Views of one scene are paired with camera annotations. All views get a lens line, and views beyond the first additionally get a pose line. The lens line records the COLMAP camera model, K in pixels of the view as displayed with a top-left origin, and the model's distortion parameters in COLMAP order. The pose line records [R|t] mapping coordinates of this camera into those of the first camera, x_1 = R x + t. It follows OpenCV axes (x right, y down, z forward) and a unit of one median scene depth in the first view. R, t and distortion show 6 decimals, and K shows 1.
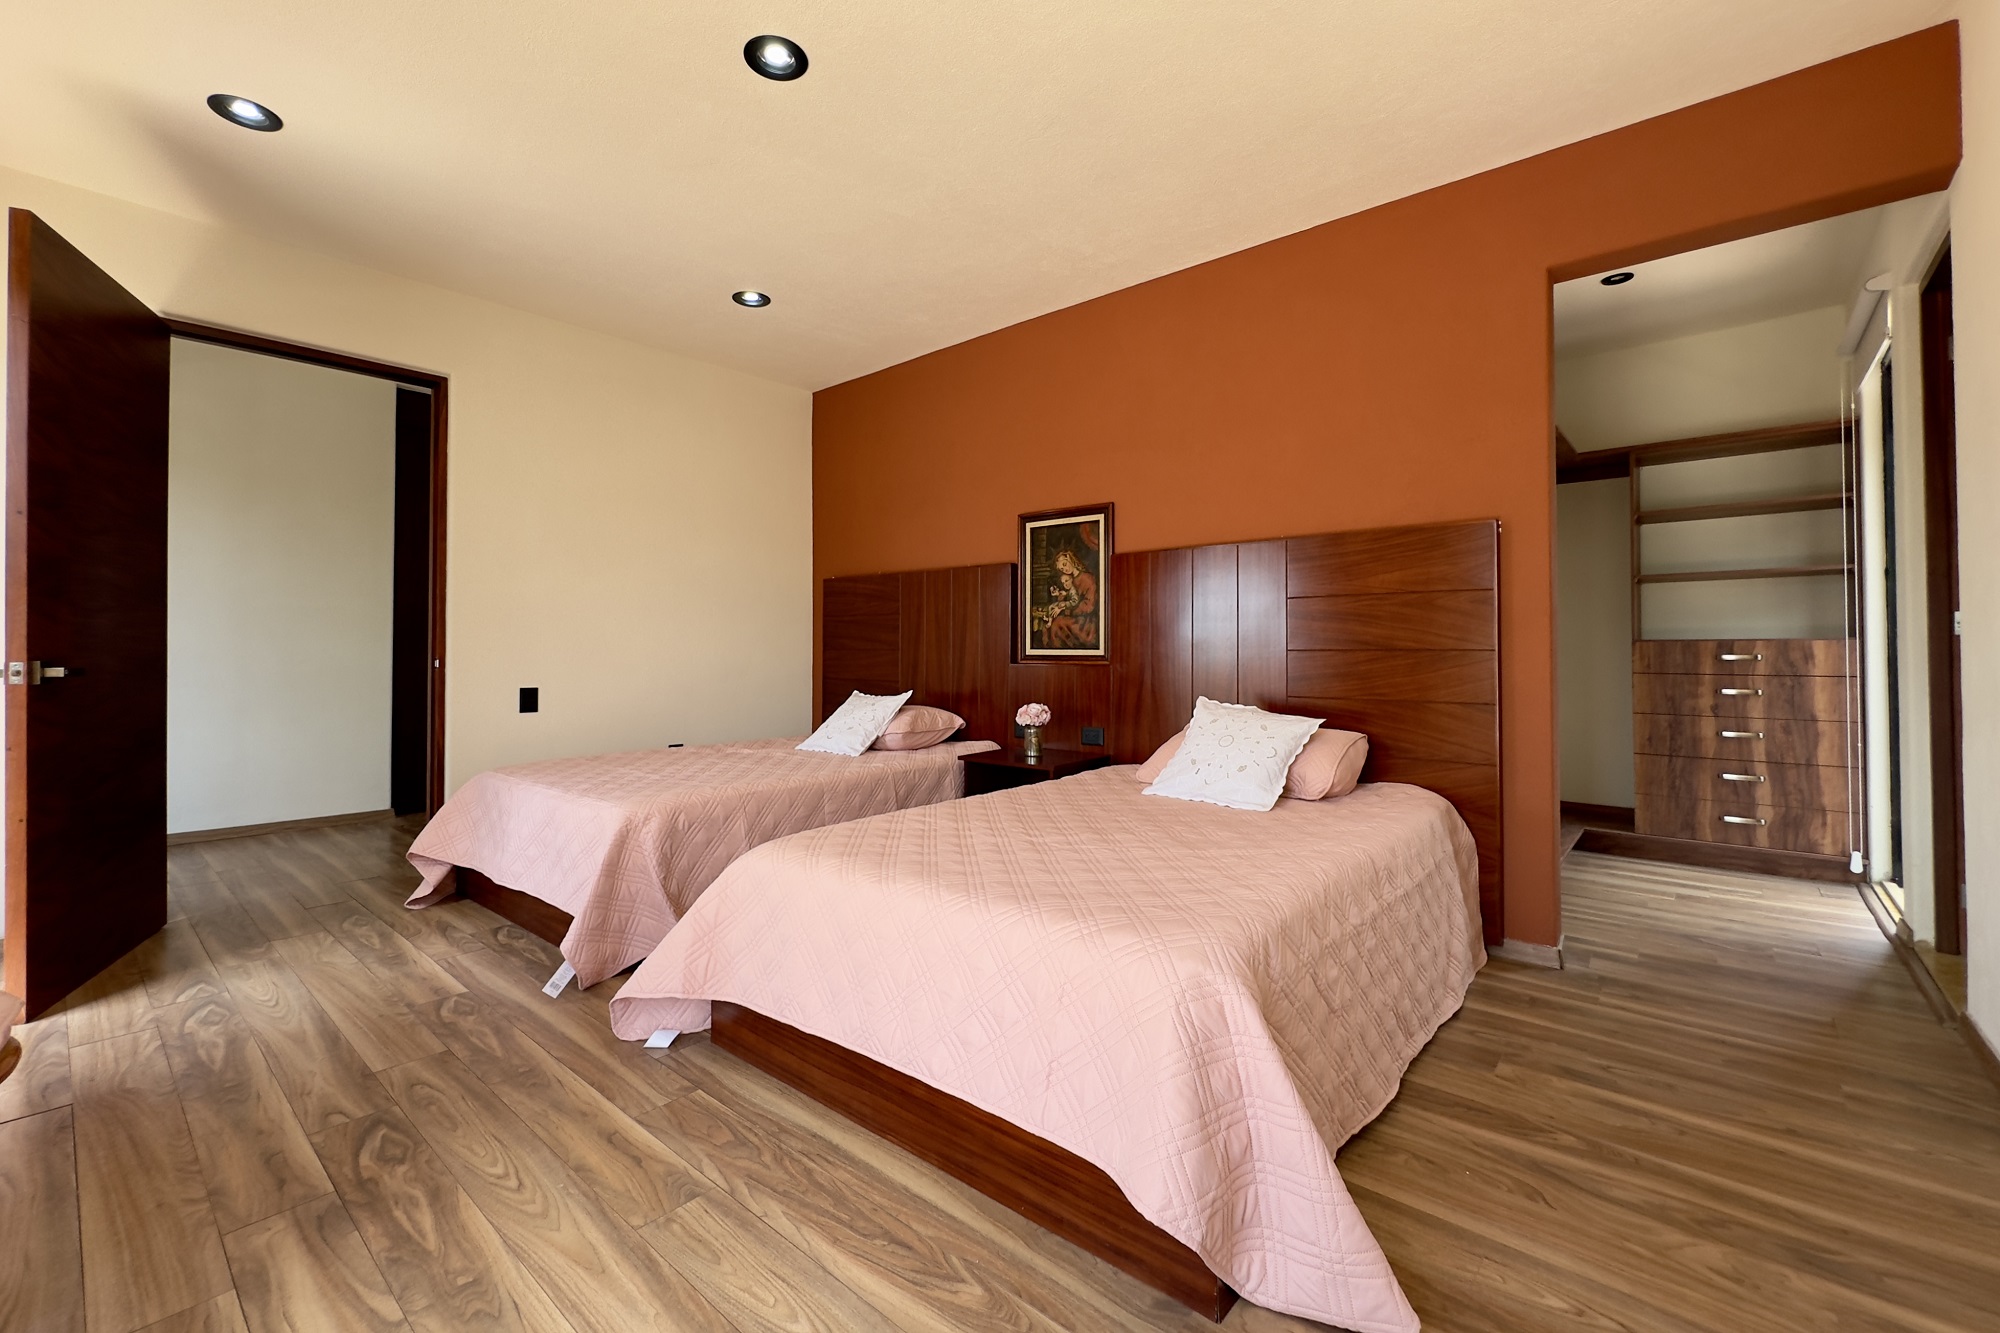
lens RADIAL K [[809.8, 0, 997.6], [0, 809.8, 660.6], [0, 0, 1]] dist [-0.003185, 0.000569]
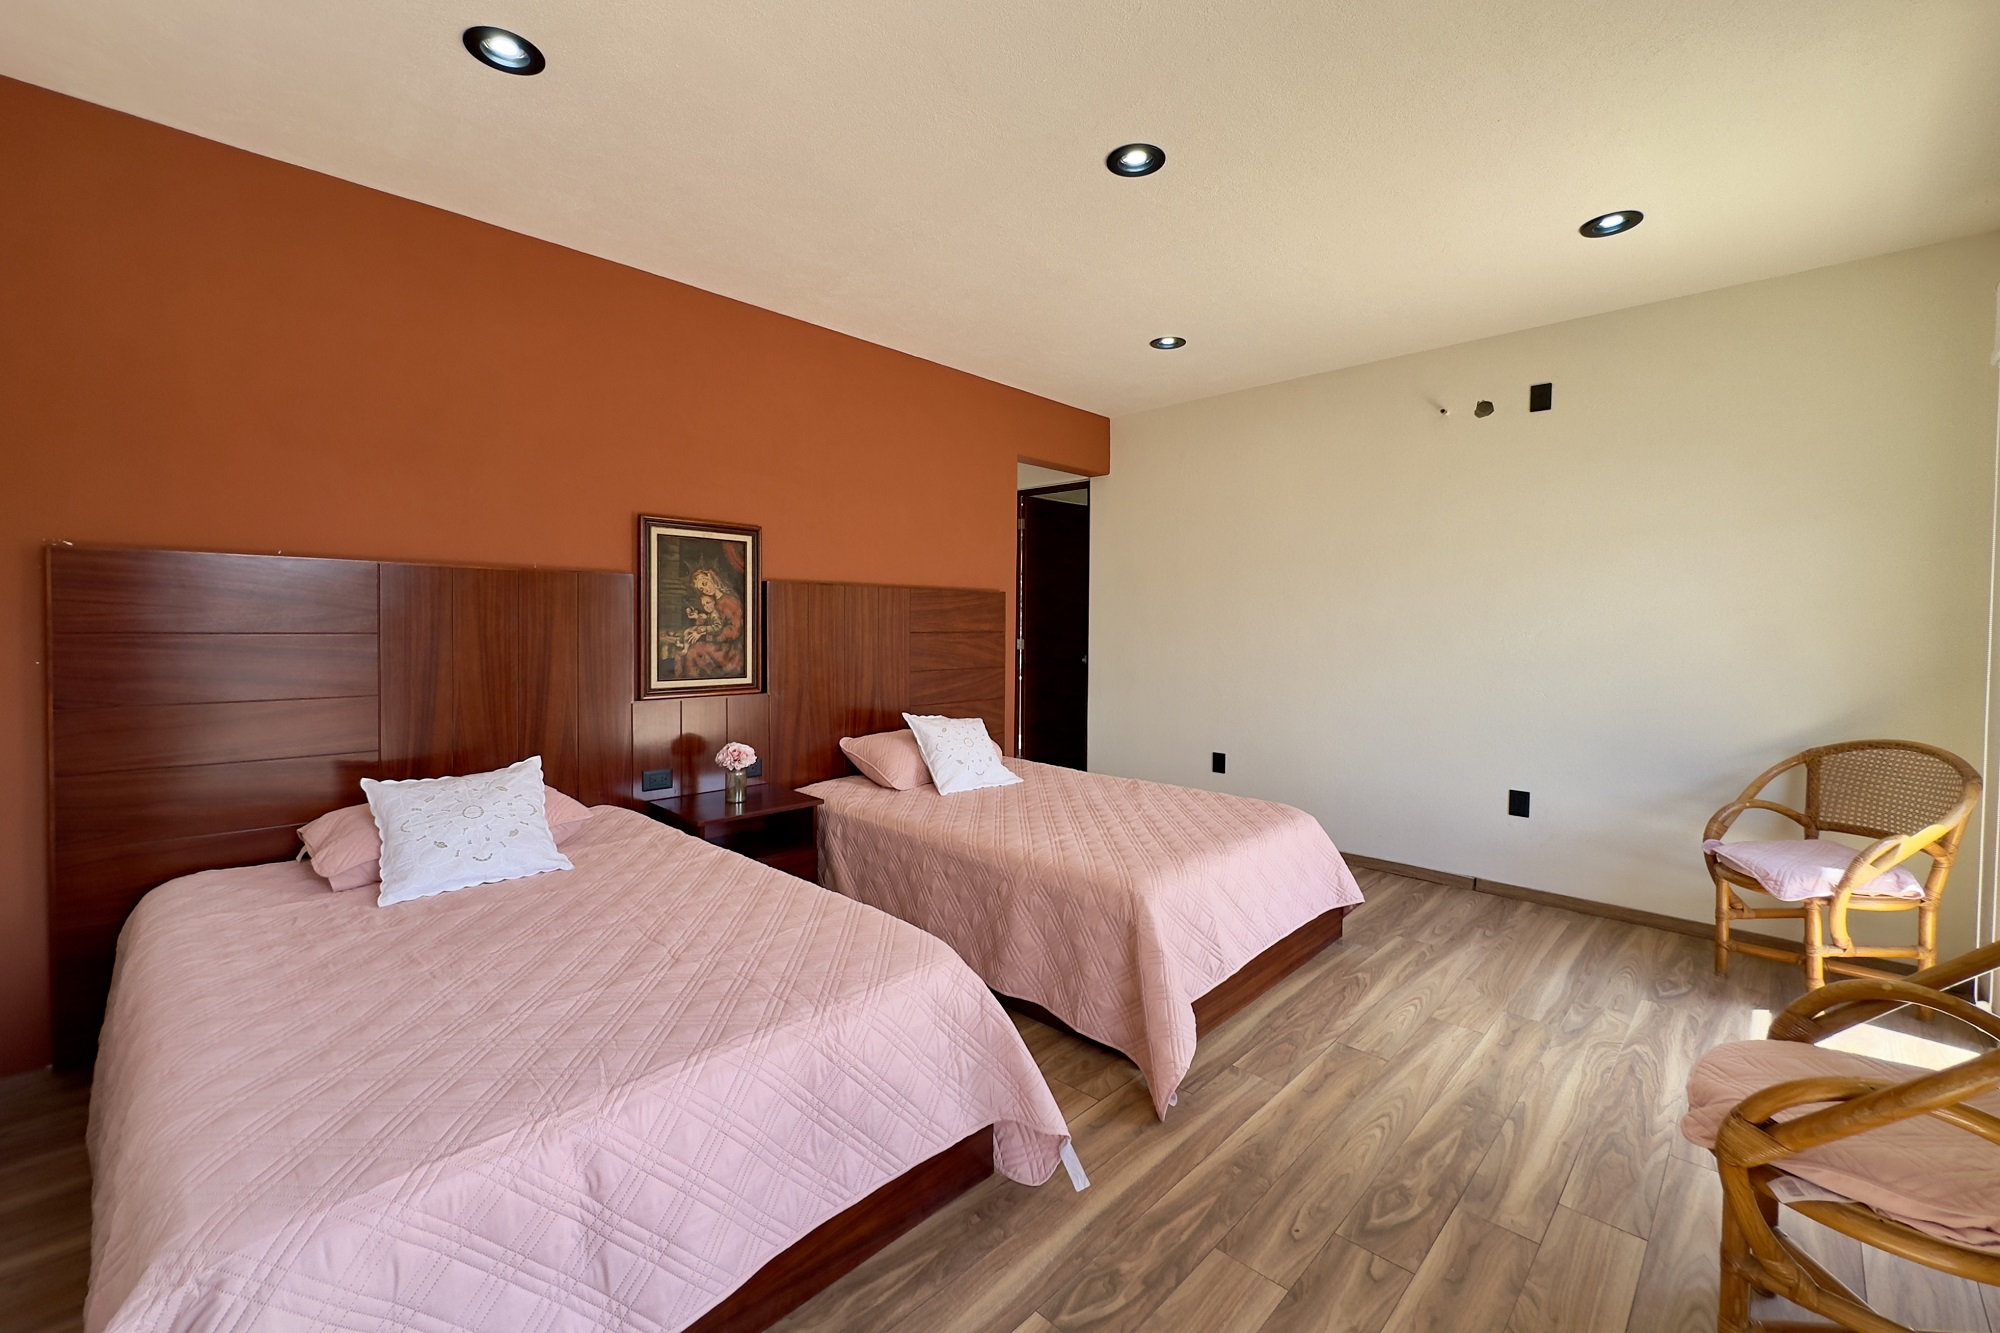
lens RADIAL K [[809.8, 0, 997.6], [0, 809.8, 660.6], [0, 0, 1]] dist [-0.003185, 0.000569]
pose [[0.077485, -0.046276, 0.995919, -1.489432], [0.007447, 0.998921, 0.045836, -0.139709], [-0.996966, 0.003865, 0.077746, 1.168288]]
